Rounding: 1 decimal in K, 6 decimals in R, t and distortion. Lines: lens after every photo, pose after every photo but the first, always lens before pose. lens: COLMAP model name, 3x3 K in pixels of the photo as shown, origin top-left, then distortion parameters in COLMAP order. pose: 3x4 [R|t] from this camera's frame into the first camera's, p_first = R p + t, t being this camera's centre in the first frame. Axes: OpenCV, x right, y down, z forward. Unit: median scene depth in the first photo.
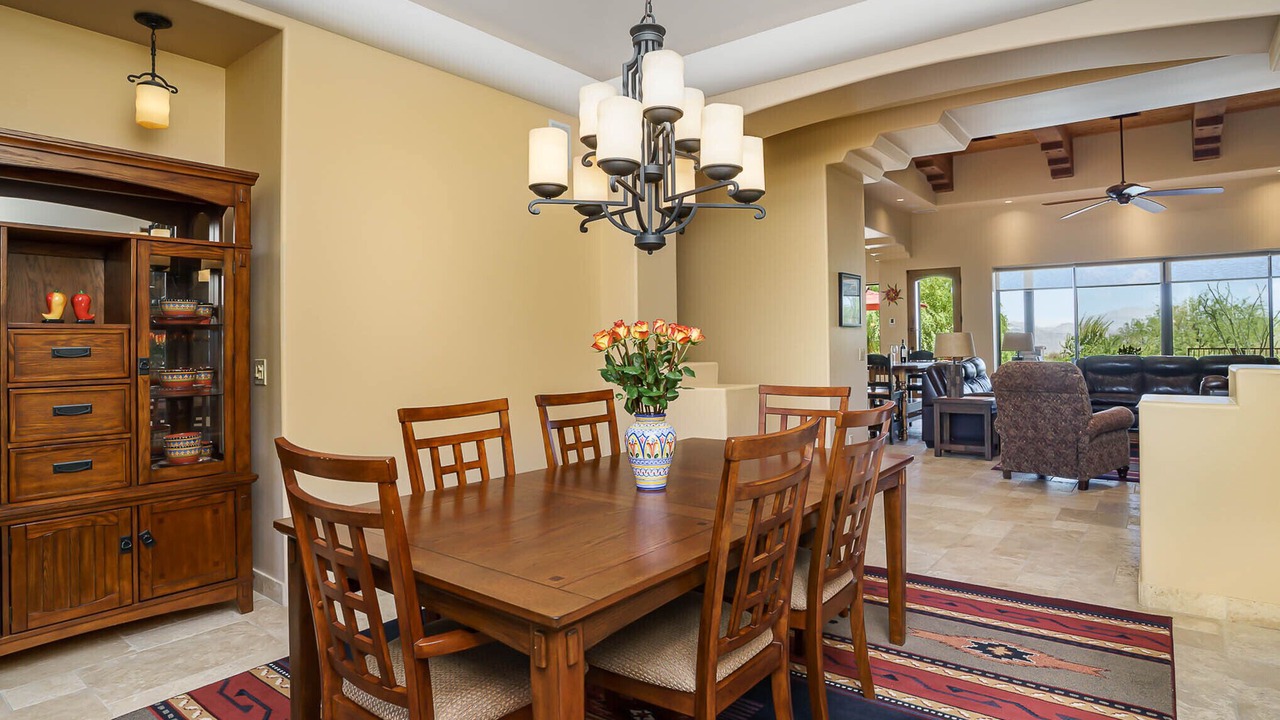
lens RADIAL K [[712.3, 0, 634.4], [0, 712.3, 360.5], [0, 0, 1]] dist [-0.090231, 0.033116]
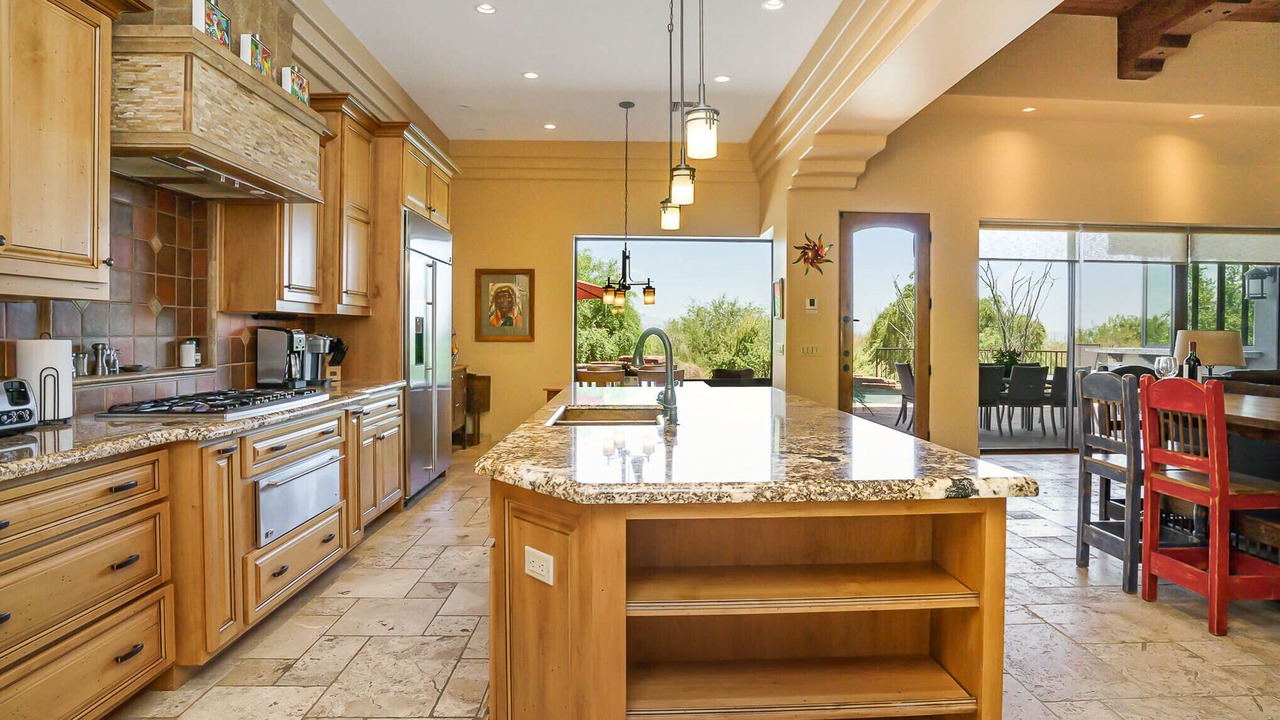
lens RADIAL K [[712.3, 0, 634.4], [0, 712.3, 360.5], [0, 0, 1]] dist [-0.090231, 0.033116]
pose [[0.767409, -0.014196, 0.641001, -0.092319], [0.008892, 0.999894, 0.011500, -0.018948], [-0.641097, -0.003126, 0.767454, 0.676732]]
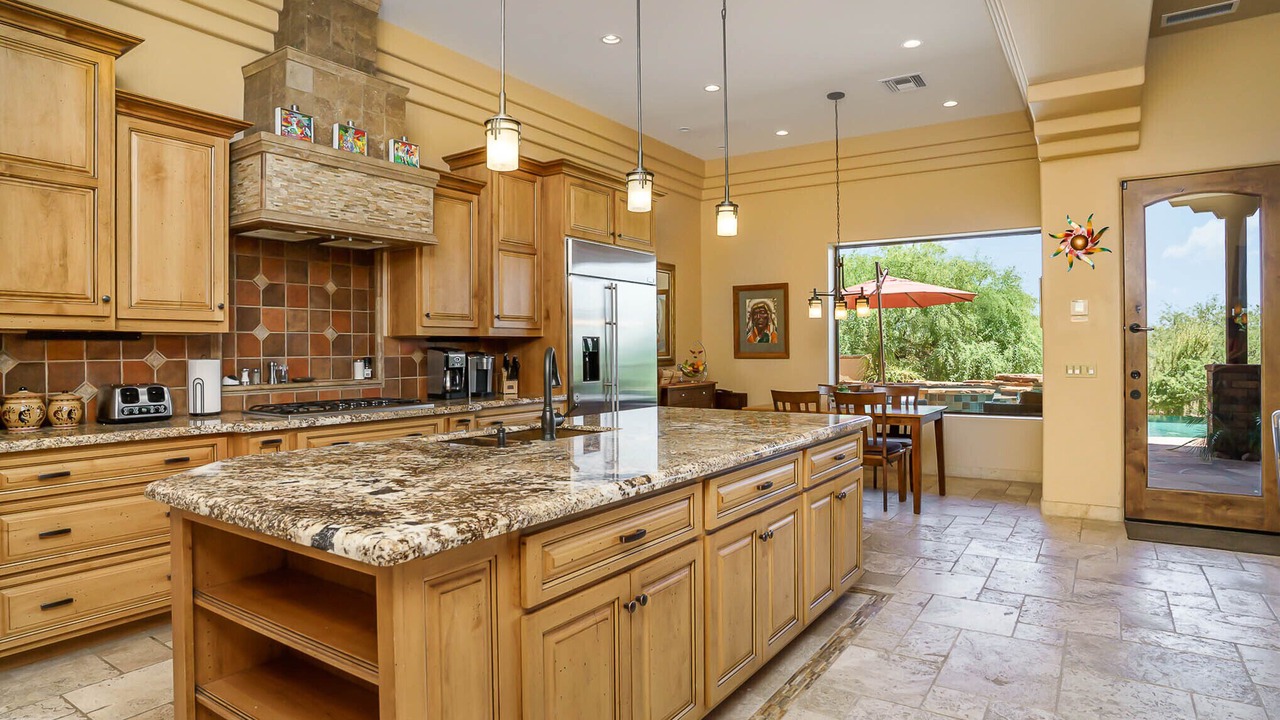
lens RADIAL K [[712.3, 0, 634.4], [0, 712.3, 360.5], [0, 0, 1]] dist [-0.090231, 0.033116]
pose [[0.998468, -0.000616, 0.055333, 0.087048], [0.001394, 0.999901, -0.014031, -0.019376], [-0.055319, 0.014087, 0.998369, 0.623221]]
